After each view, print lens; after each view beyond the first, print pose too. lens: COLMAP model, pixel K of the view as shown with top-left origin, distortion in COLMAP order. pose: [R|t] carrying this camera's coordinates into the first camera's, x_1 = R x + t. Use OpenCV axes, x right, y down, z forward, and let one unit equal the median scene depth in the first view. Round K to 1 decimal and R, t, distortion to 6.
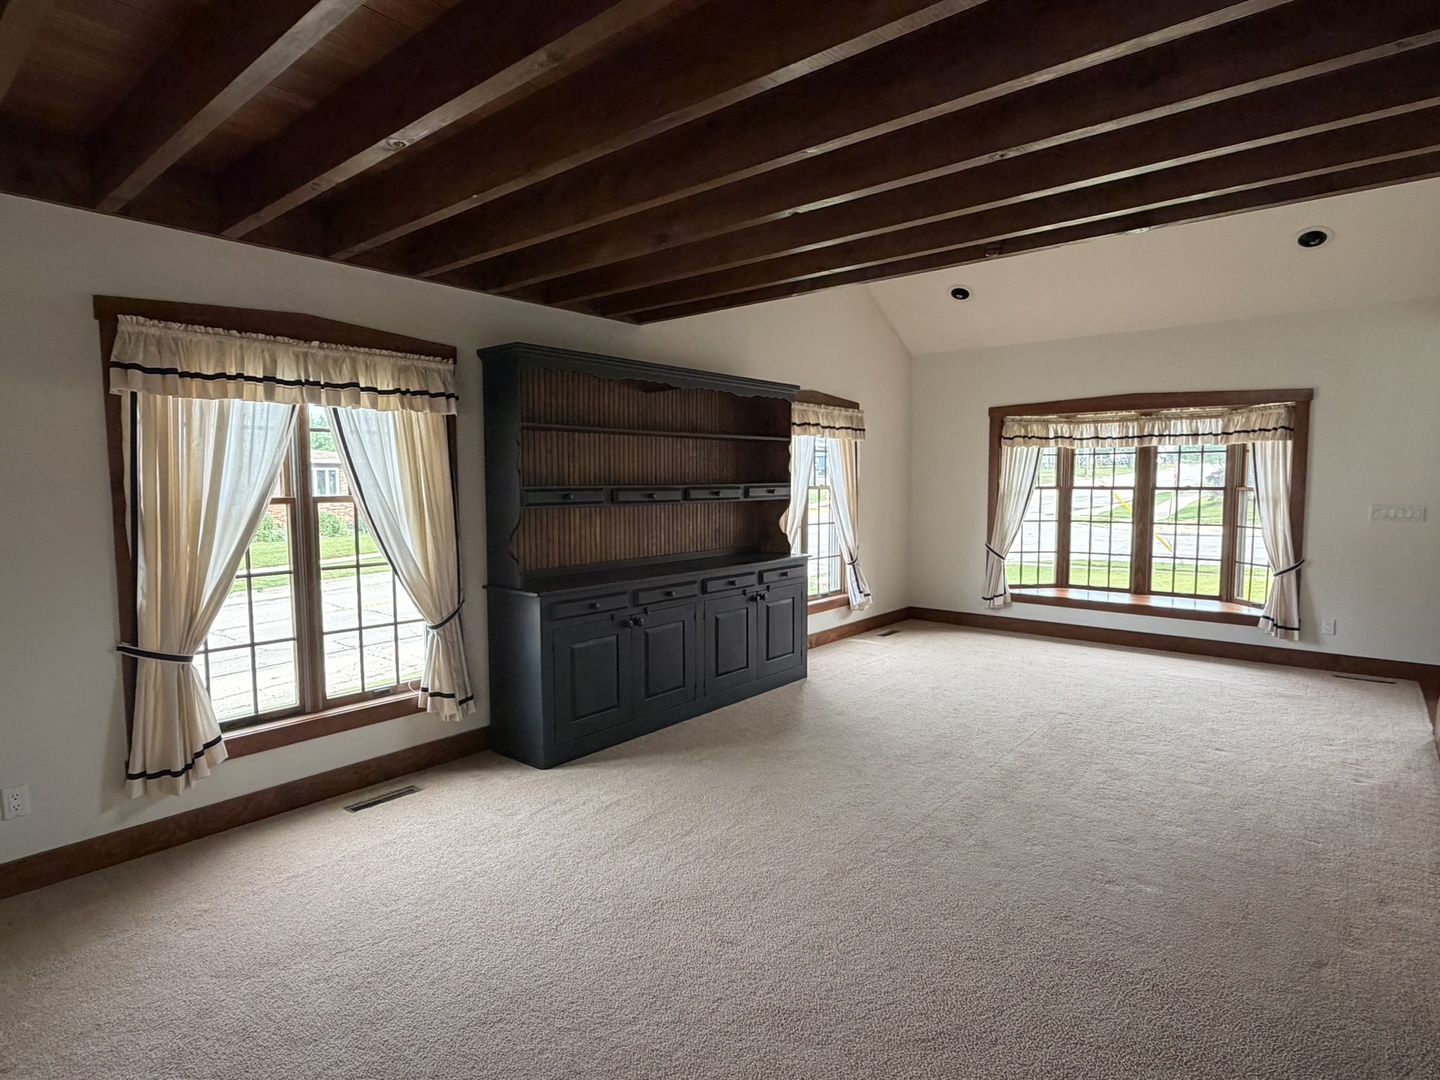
lens RADIAL K [[793.3, 0, 730.7], [0, 793.3, 535.1], [0, 0, 1]] dist [0.044078, -0.005568]
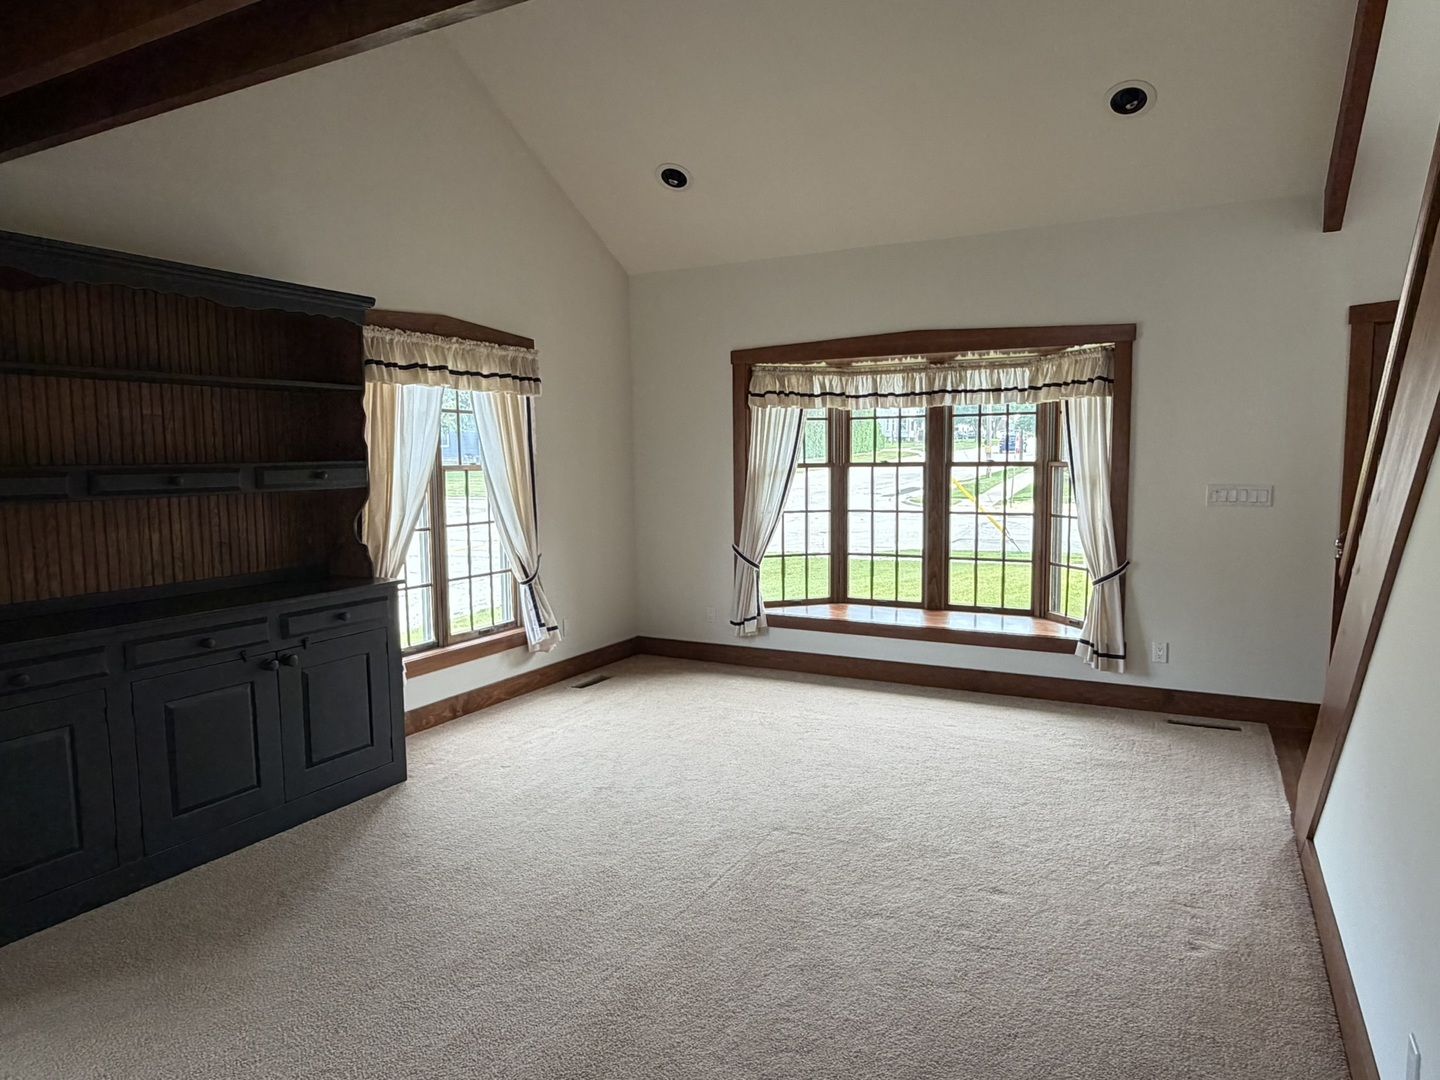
lens RADIAL K [[920.5, 0, 711.4], [0, 920.5, 532.0], [0, 0, 1]] dist [0.031782, 0.007465]
pose [[0.984947, -0.023052, 0.171313, 0.186795], [0.020832, 0.999674, 0.014745, -0.015141], [-0.171597, -0.010954, 0.985106, 0.233152]]
